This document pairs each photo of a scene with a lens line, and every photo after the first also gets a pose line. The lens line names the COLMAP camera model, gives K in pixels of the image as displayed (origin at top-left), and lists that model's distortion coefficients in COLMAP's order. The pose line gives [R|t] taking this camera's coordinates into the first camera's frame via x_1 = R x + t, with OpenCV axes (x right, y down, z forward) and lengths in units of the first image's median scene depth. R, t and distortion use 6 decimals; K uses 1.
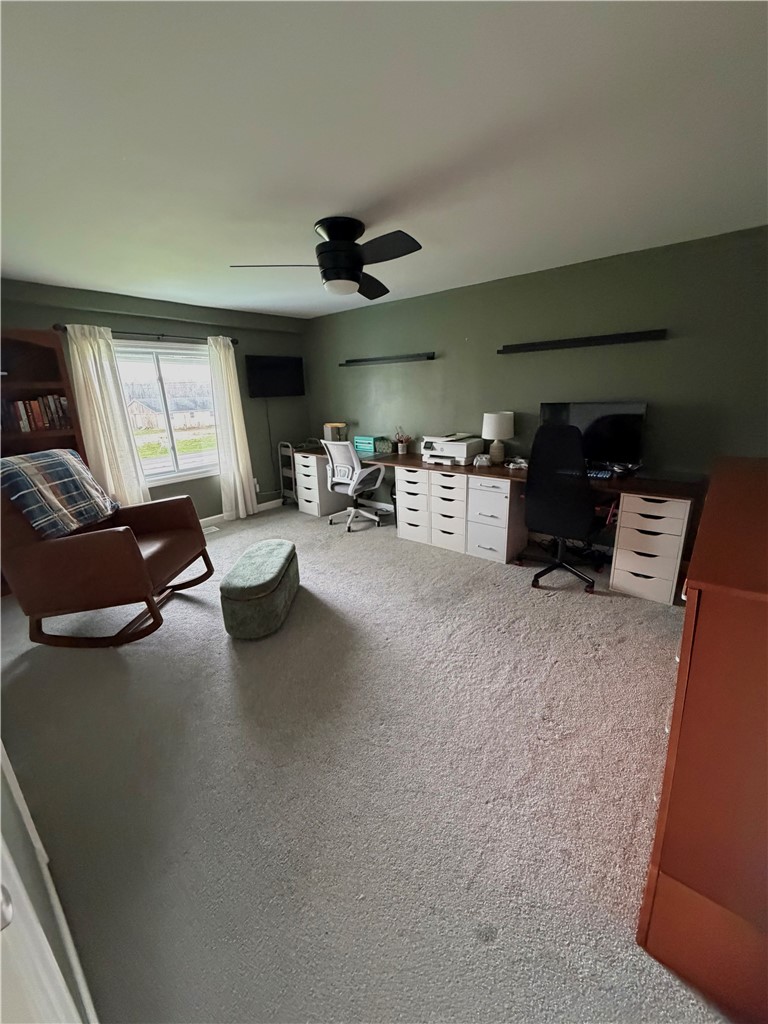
lens RADIAL K [[408.5, 0, 385.4], [0, 408.5, 509.2], [0, 0, 1]] dist [-0.000616, -0.000145]
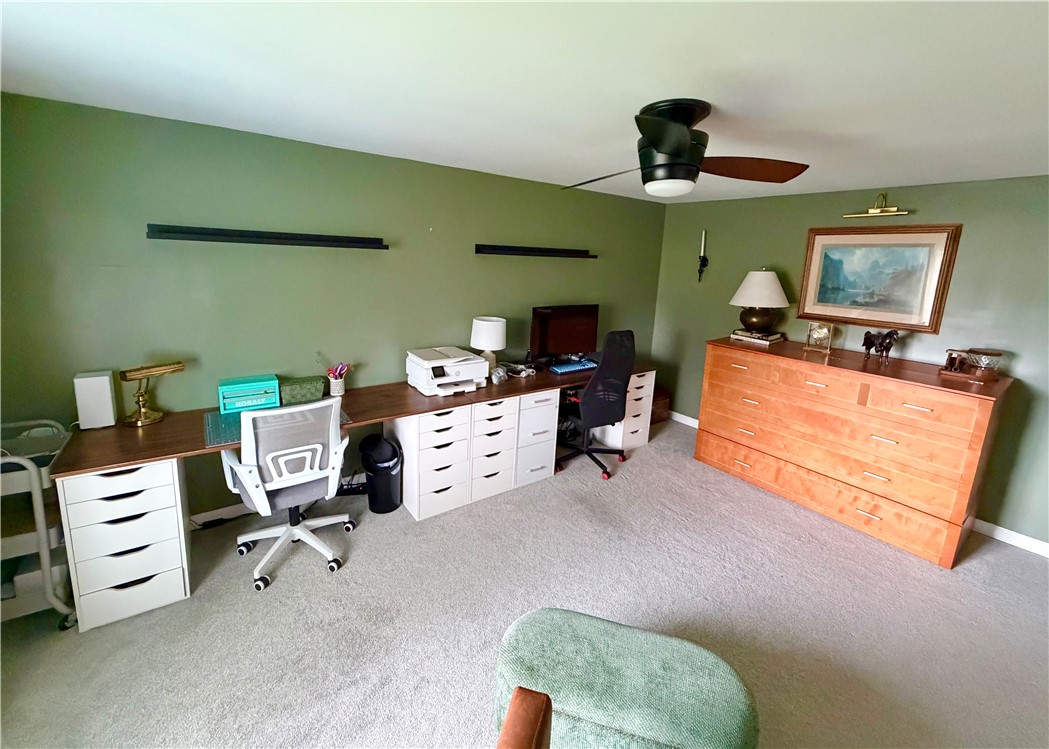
lens RADIAL K [[437.9, 0, 528.8], [0, 437.9, 337.0], [0, 0, 1]] dist [0.003605, 0.000143]
pose [[0.243593, -0.133522, 0.960643, -0.589781], [0.223067, 0.971638, 0.078487, -0.244704], [-0.943877, 0.195169, 0.266469, 0.650545]]
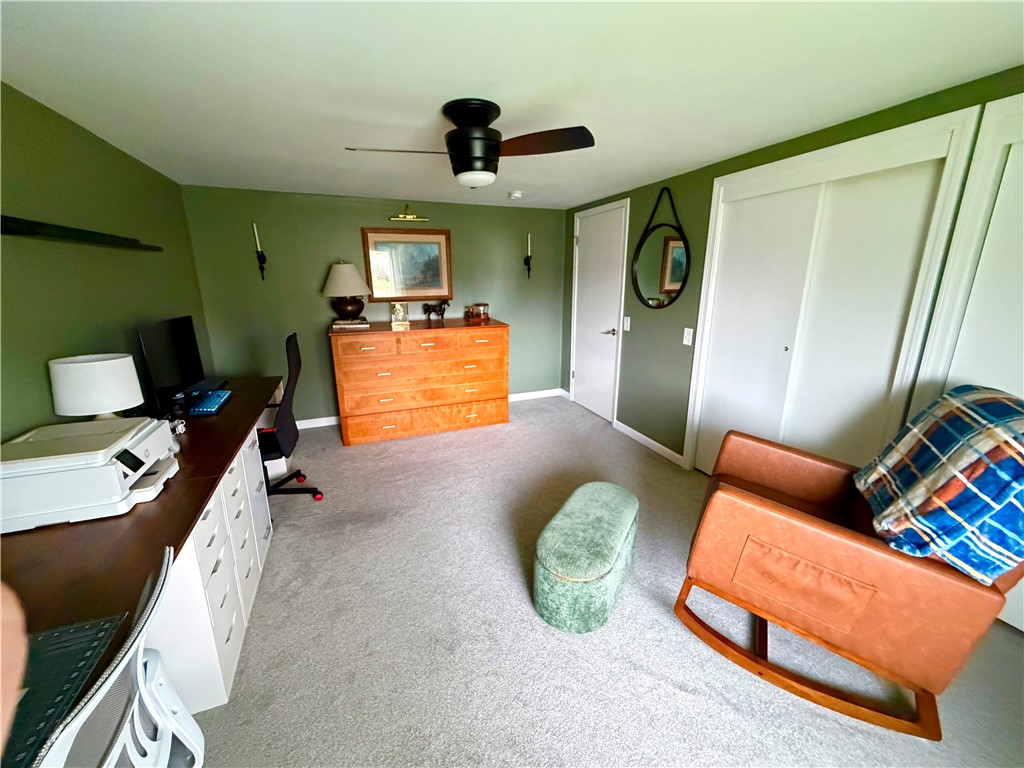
lens RADIAL K [[408.5, 0, 513.0], [0, 408.5, 379.9], [0, 0, 1]] dist [-0.000616, -0.000145]
pose [[-0.880860, -0.081273, 0.466347, -0.381177], [0.163739, 0.872030, 0.461252, -0.339574], [-0.444156, 0.482657, -0.754829, 1.098526]]
